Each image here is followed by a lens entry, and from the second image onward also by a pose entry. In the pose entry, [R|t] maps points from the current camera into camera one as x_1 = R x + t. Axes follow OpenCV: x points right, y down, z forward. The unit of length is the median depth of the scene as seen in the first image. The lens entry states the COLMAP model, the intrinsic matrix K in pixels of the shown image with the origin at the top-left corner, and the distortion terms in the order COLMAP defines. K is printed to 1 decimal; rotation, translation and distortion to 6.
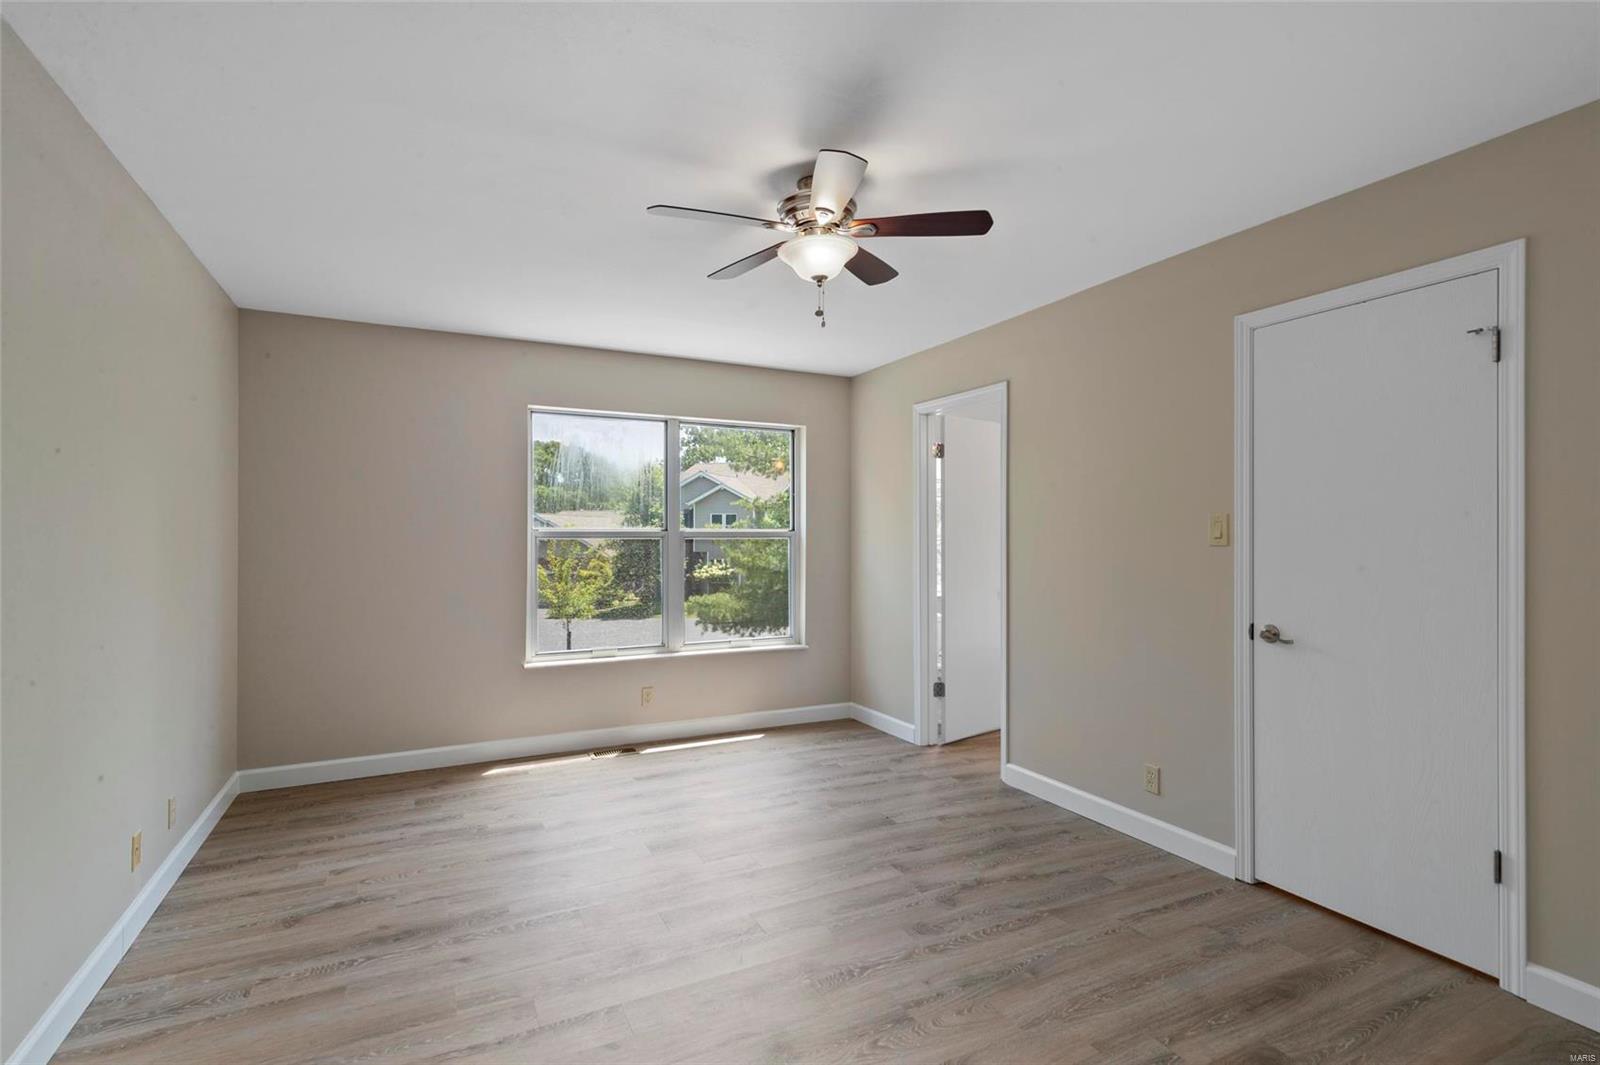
lens RADIAL K [[753.8, 0, 807.0], [0, 753.8, 534.1], [0, 0, 1]] dist [0.017148, -0.000025]
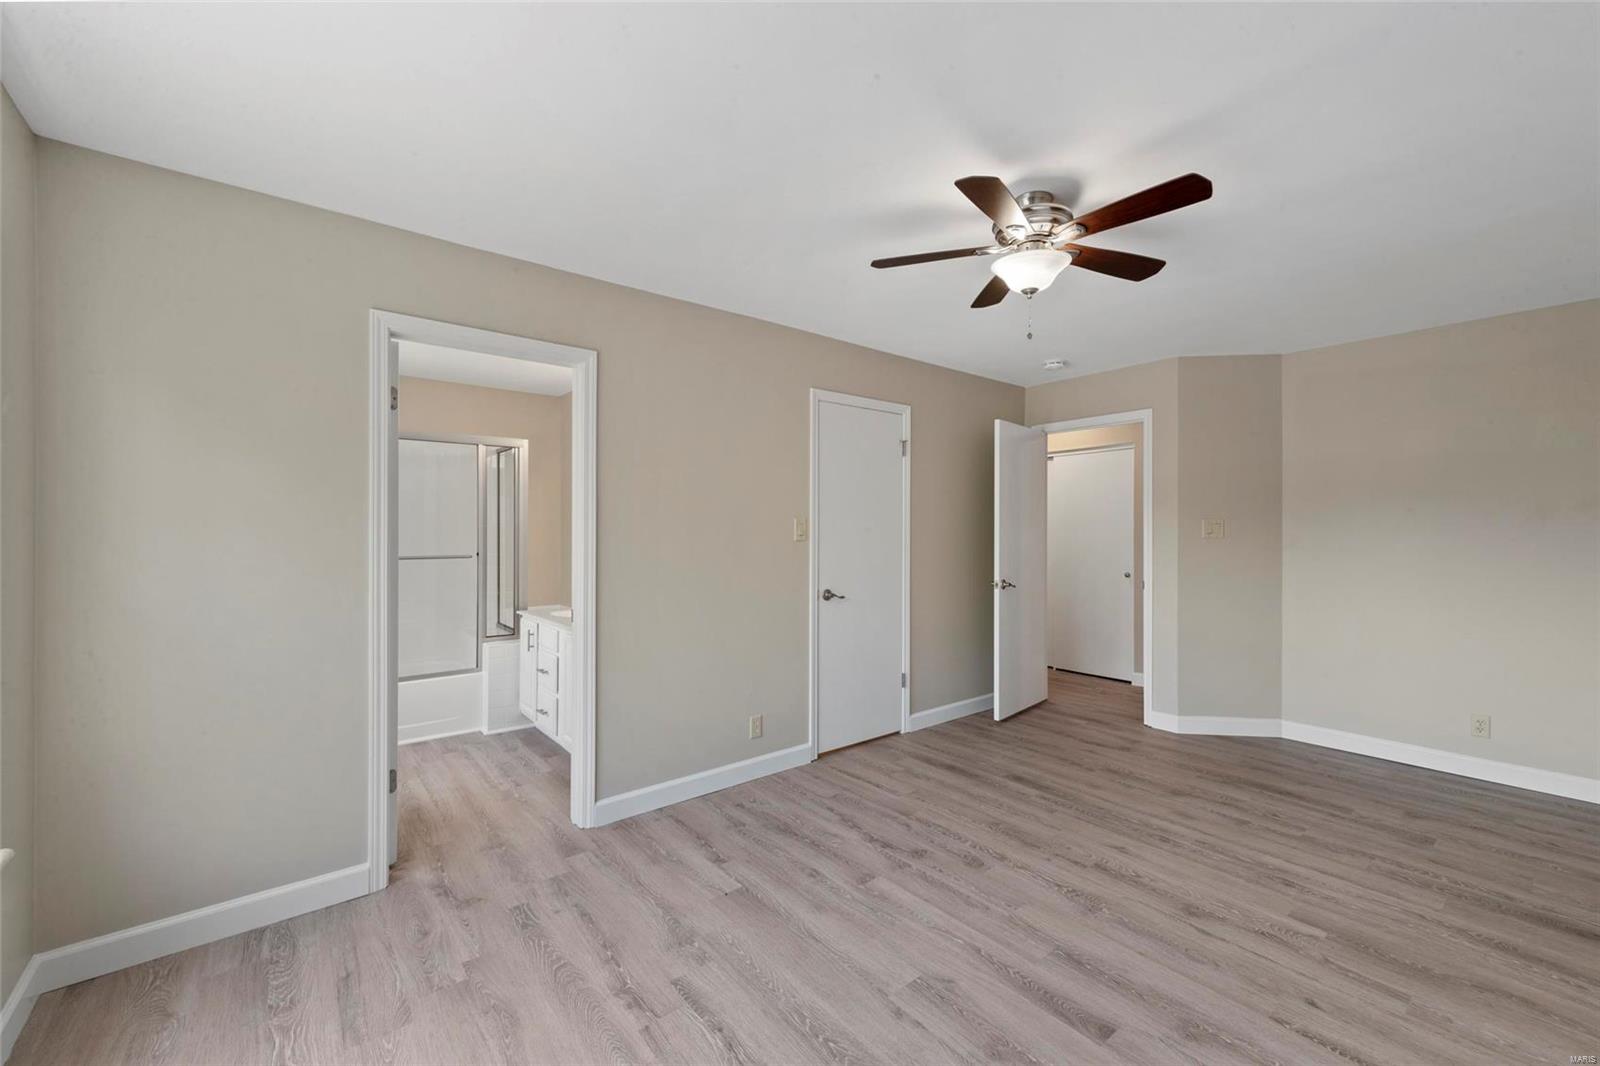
lens RADIAL K [[646.3, 0, 798.3], [0, 646.3, 529.1], [0, 0, 1]] dist [-0.001211, 0.000161]
pose [[-0.198244, 0.000051, 0.980153, -0.690254], [0.000348, 1.000000, 0.000018, -0.007004], [-0.980153, 0.000344, -0.198244, 1.284807]]
